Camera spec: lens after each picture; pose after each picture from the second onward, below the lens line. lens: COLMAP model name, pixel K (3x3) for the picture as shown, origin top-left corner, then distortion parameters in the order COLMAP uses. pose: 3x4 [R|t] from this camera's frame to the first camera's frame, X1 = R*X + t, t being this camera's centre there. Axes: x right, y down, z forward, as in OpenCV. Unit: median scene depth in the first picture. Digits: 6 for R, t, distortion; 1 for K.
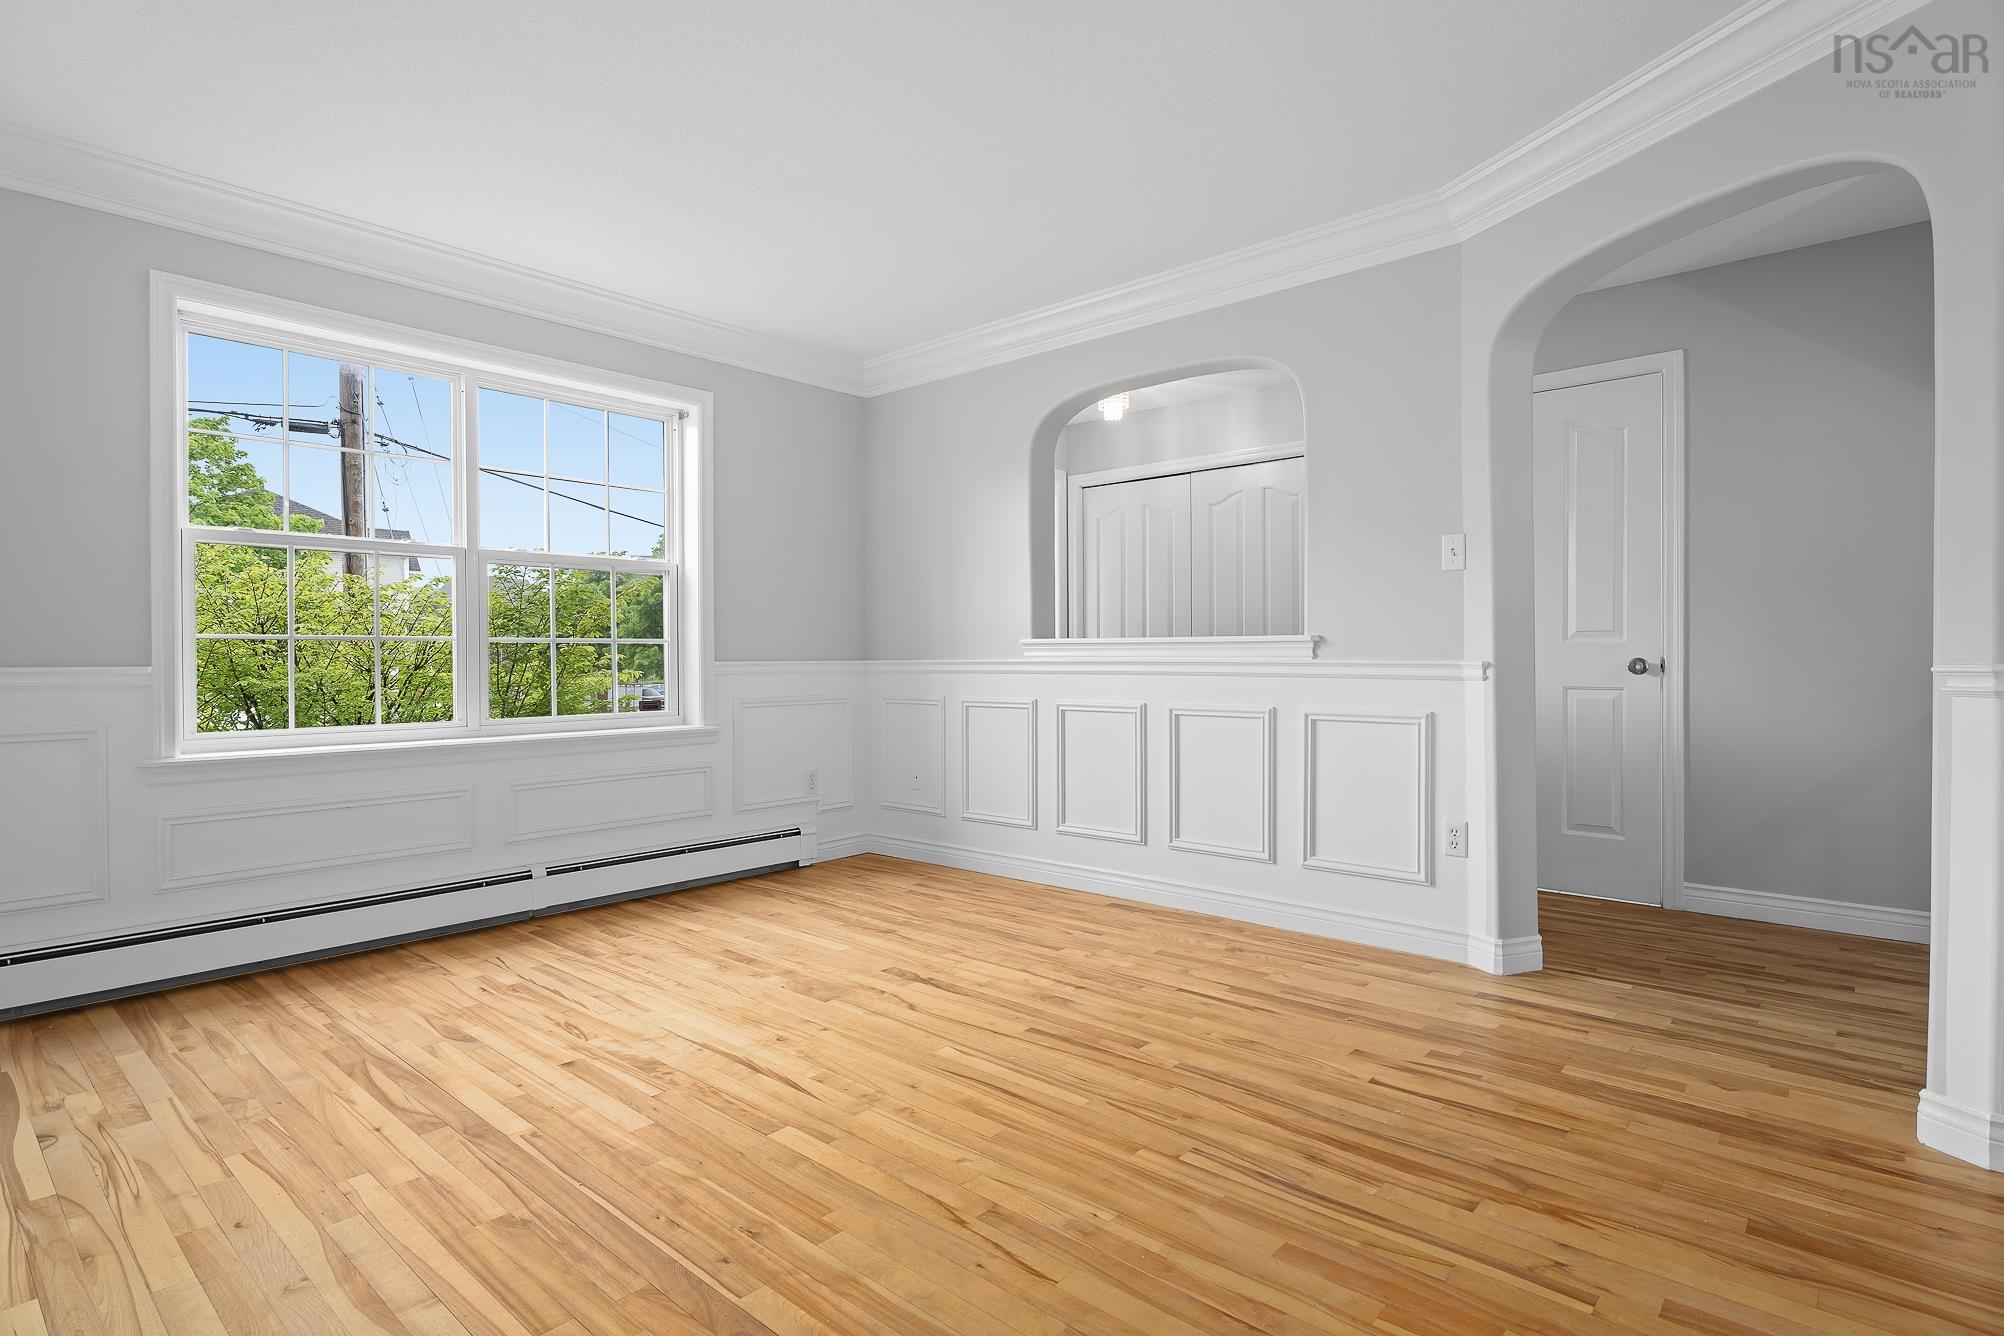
lens RADIAL K [[987.8, 0, 1008.9], [0, 987.8, 660.5], [0, 0, 1]] dist [-0.004851, 0.000995]
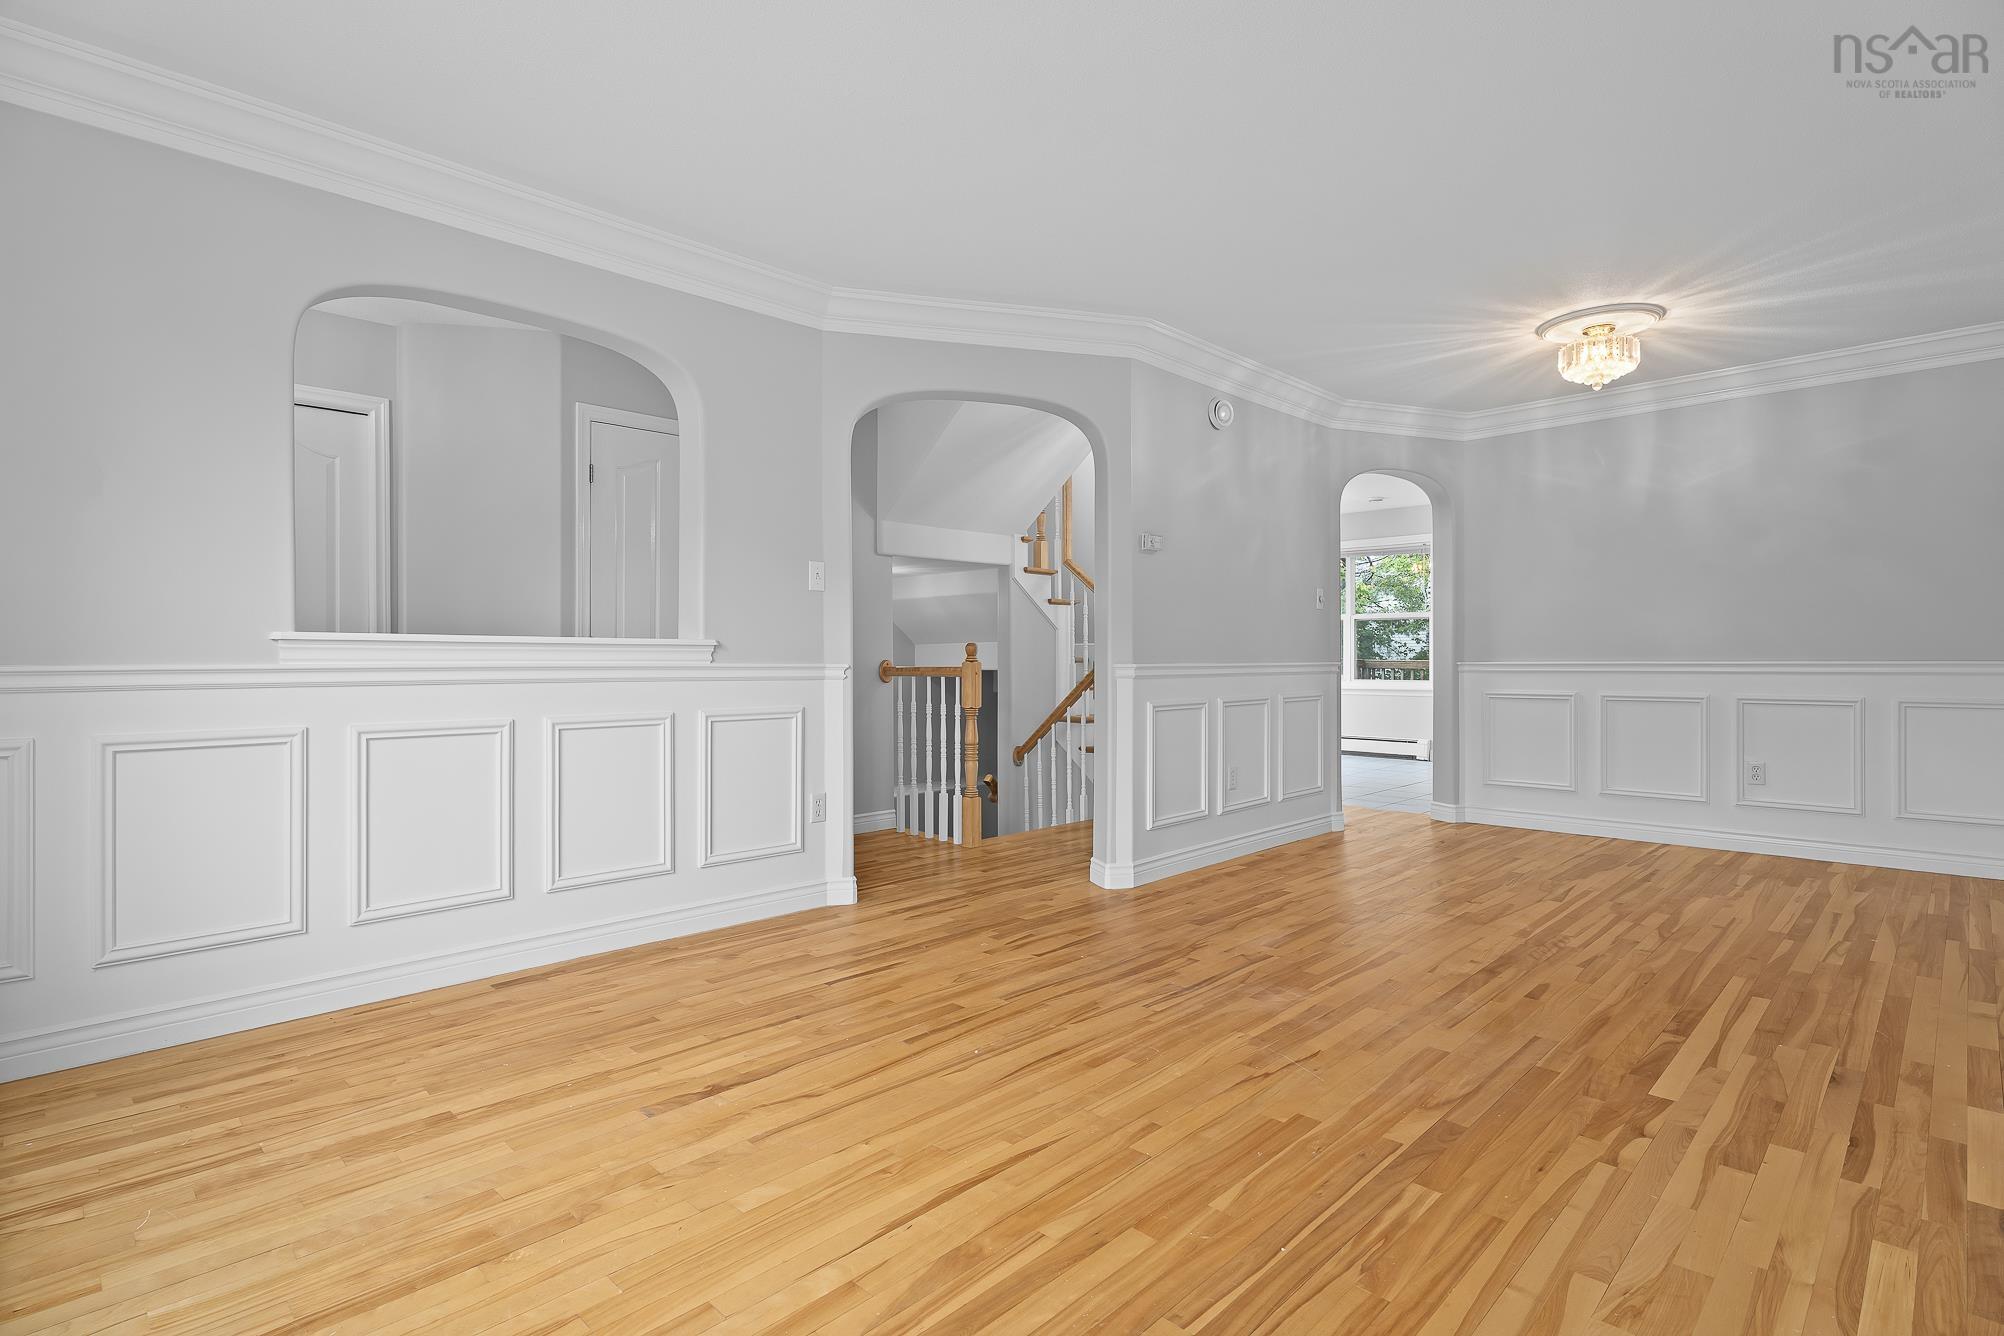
lens RADIAL K [[987.8, 0, 1008.9], [0, 987.8, 660.5], [0, 0, 1]] dist [-0.004851, 0.000995]
pose [[0.061126, 0.003520, 0.998124, -0.755465], [0.004422, 0.999983, -0.003797, 0.001503], [-0.998120, 0.004646, 0.061109, 0.671045]]
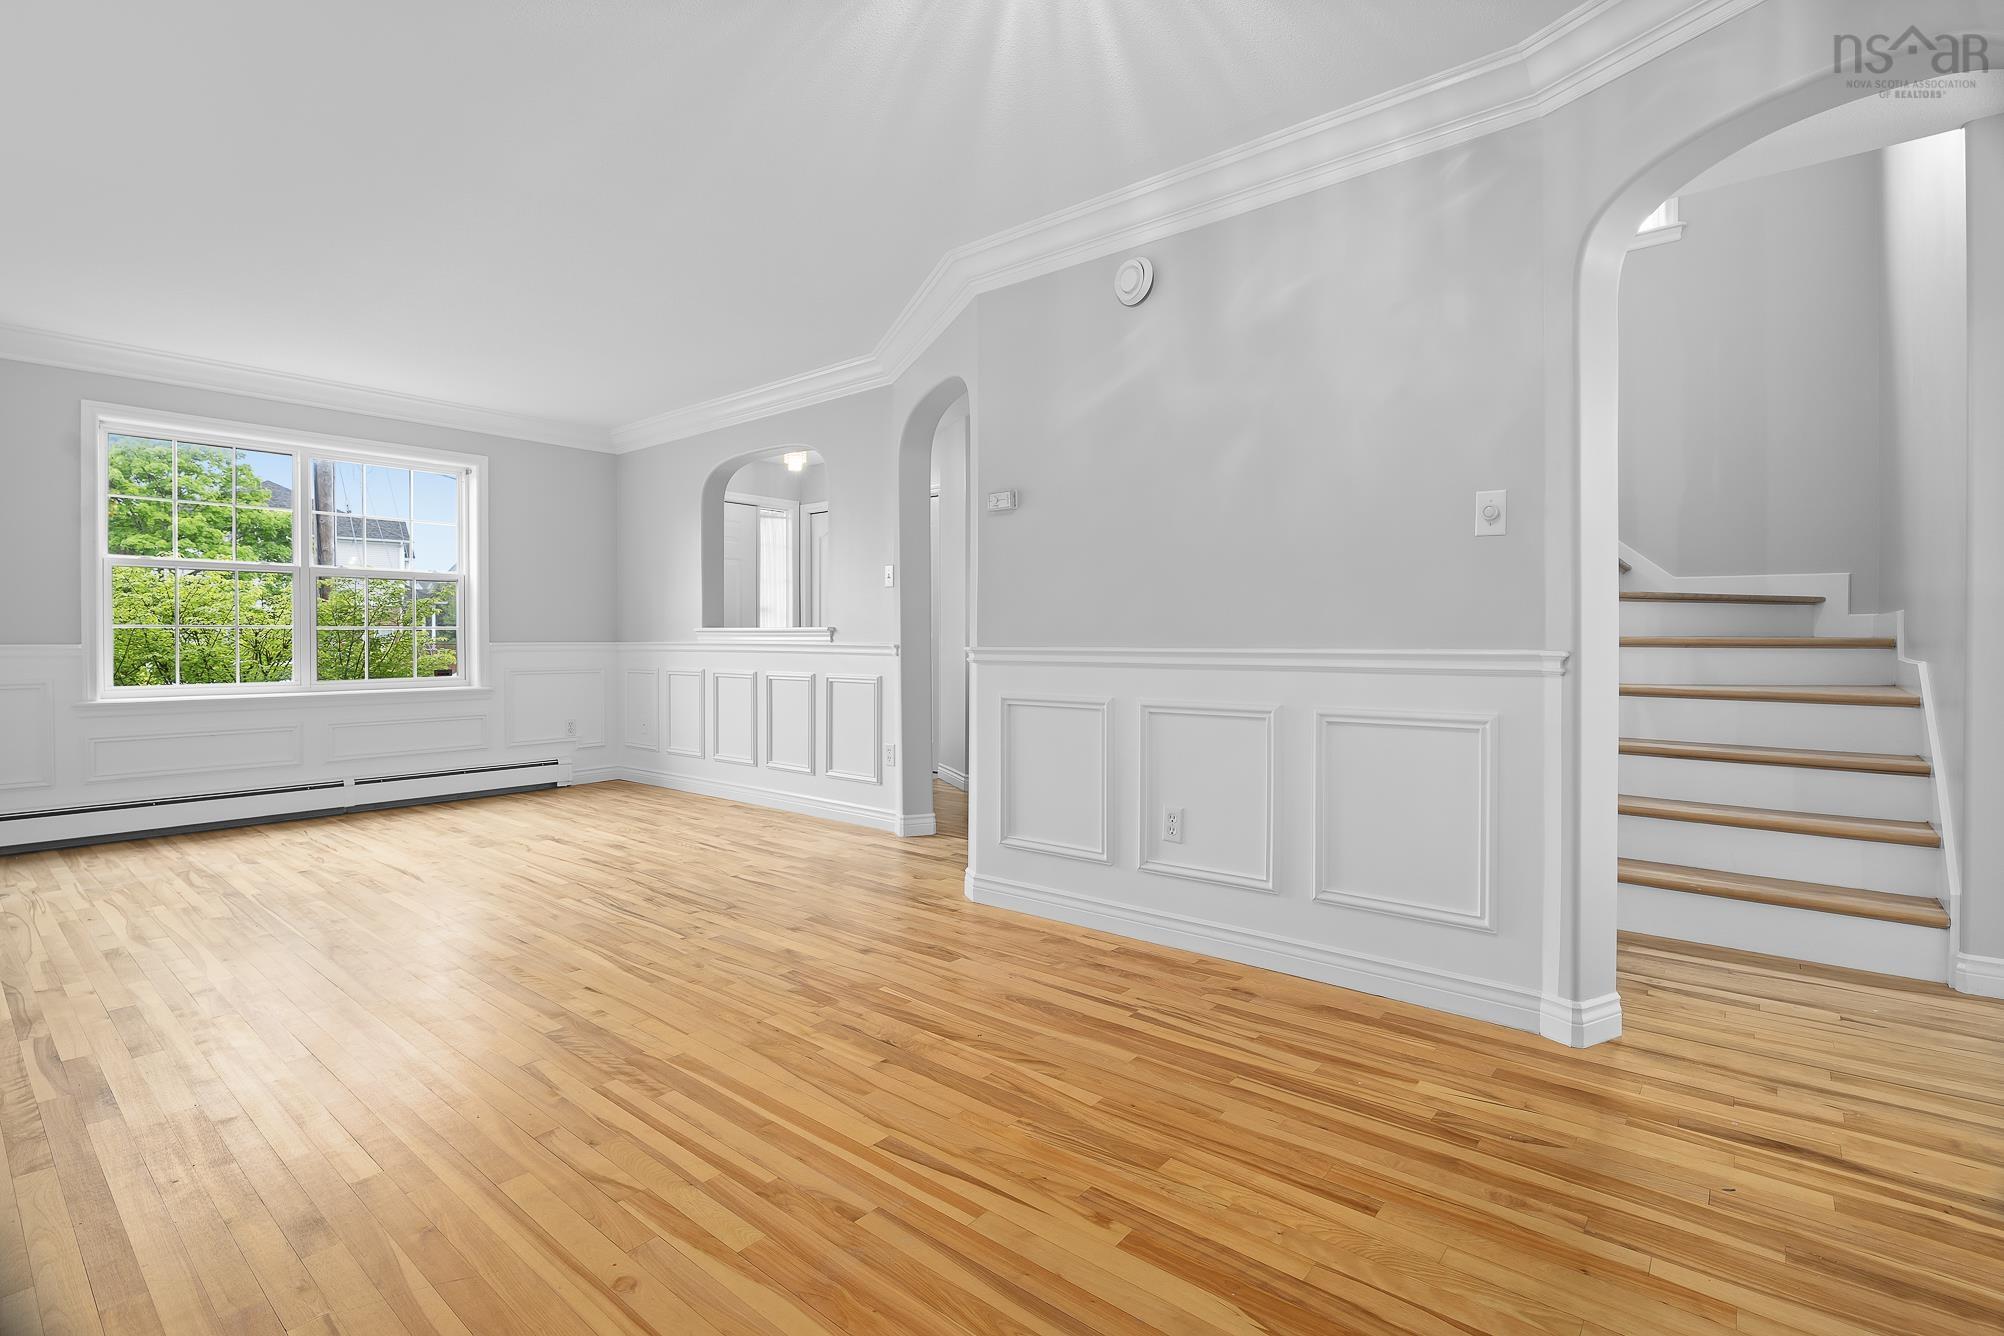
lens RADIAL K [[938.9, 0, 999.7], [0, 938.9, 649.2], [0, 0, 1]] dist [-0.012325, -0.000368]
pose [[0.999964, 0.003472, 0.007775, 0.594243], [-0.003525, 0.999970, 0.006892, -0.002083], [-0.007751, -0.006919, 0.999946, -0.508170]]
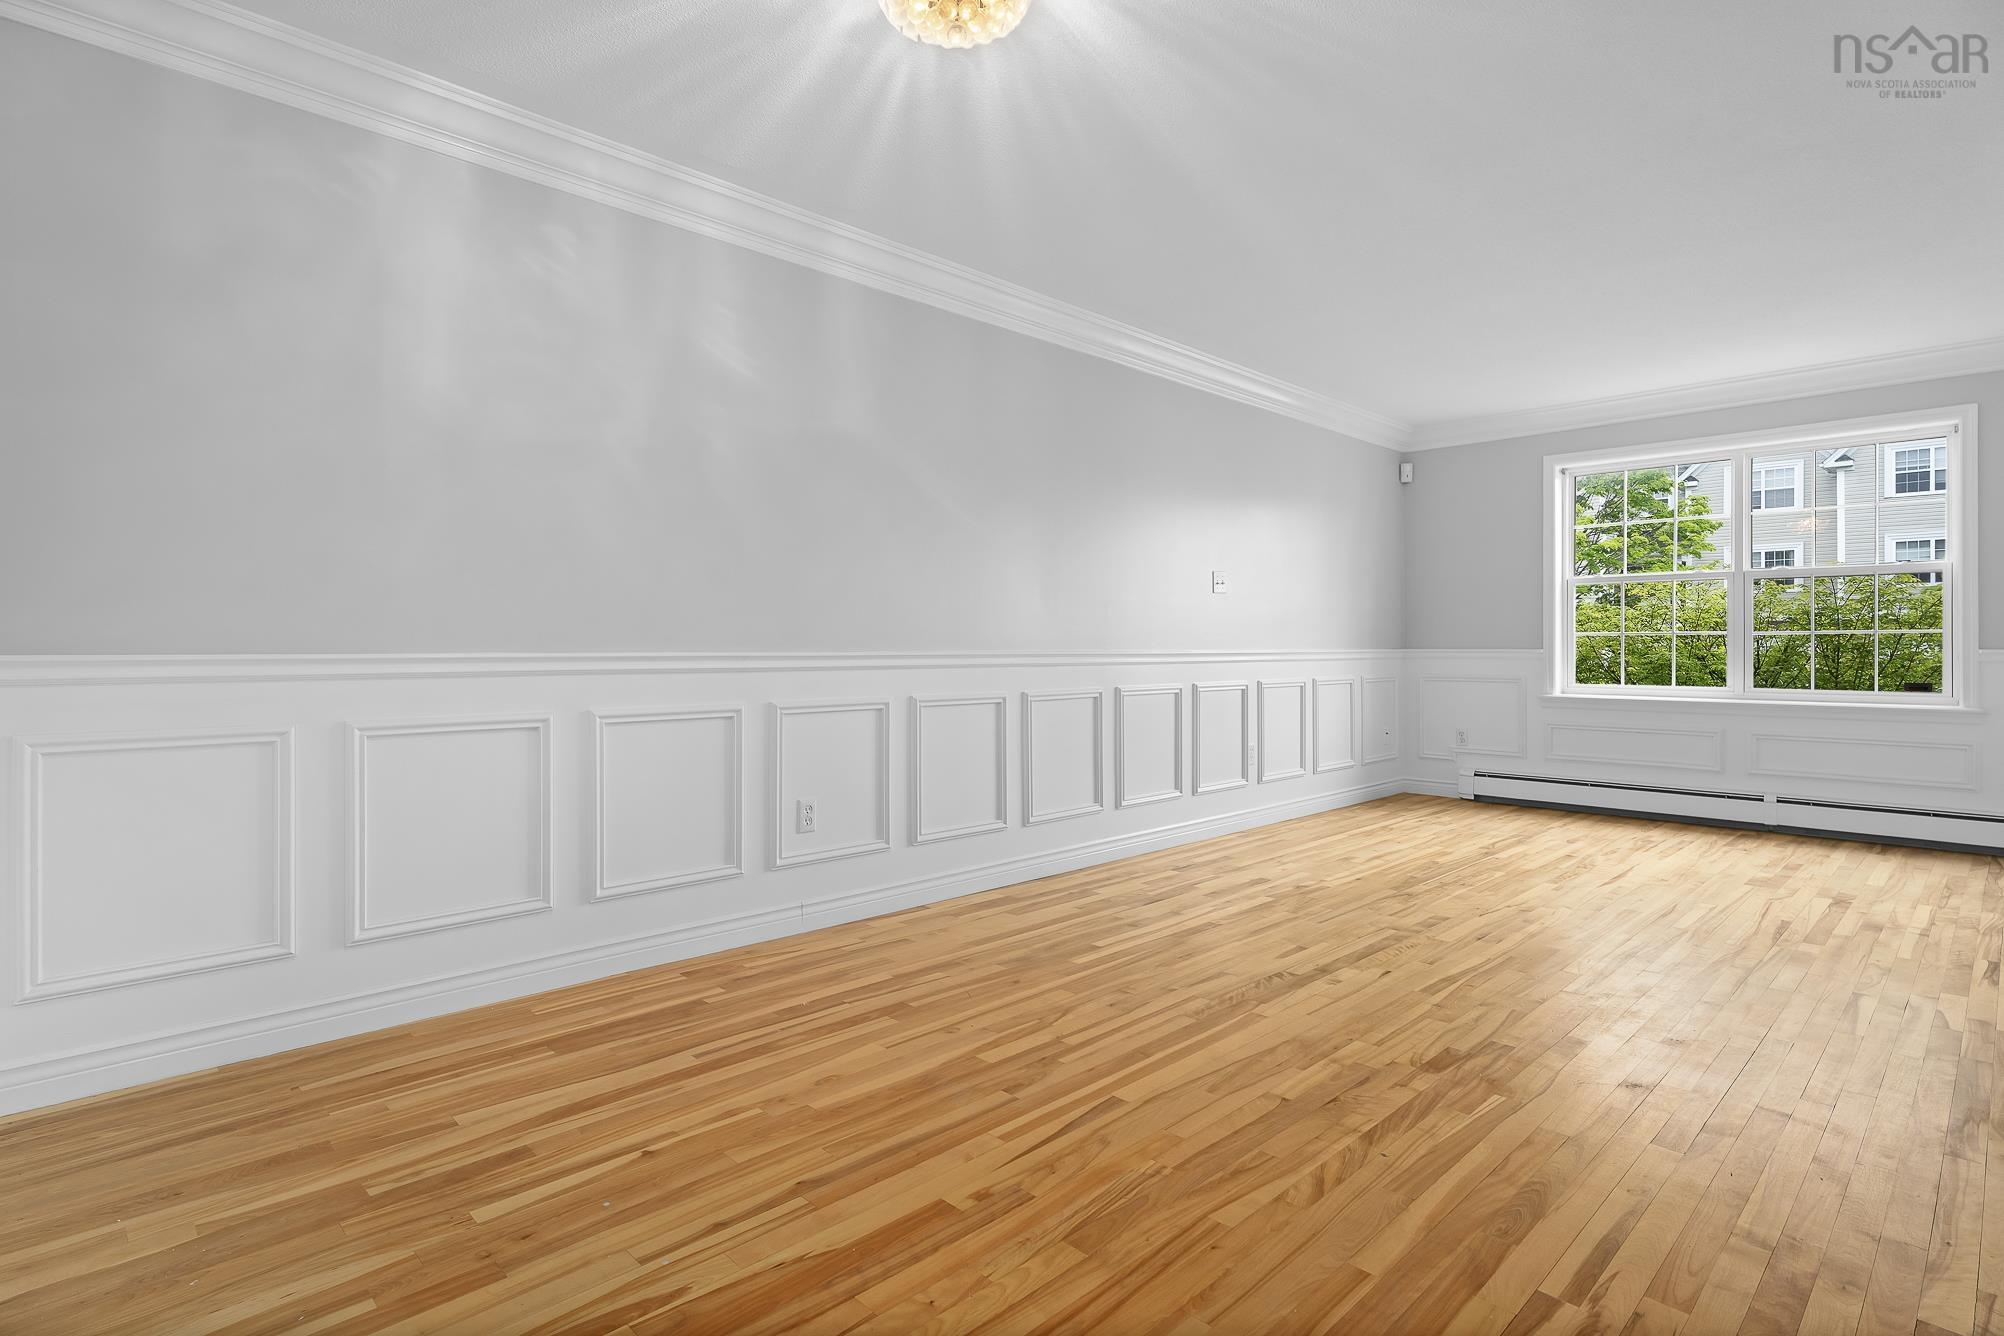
lens RADIAL K [[987.8, 0, 1008.9], [0, 987.8, 660.5], [0, 0, 1]] dist [-0.004851, 0.000995]
pose [[-0.083489, 0.019537, -0.996317, 1.187108], [-0.005057, 0.999787, 0.020029, -0.005138], [0.996496, 0.006710, -0.083372, 0.038604]]
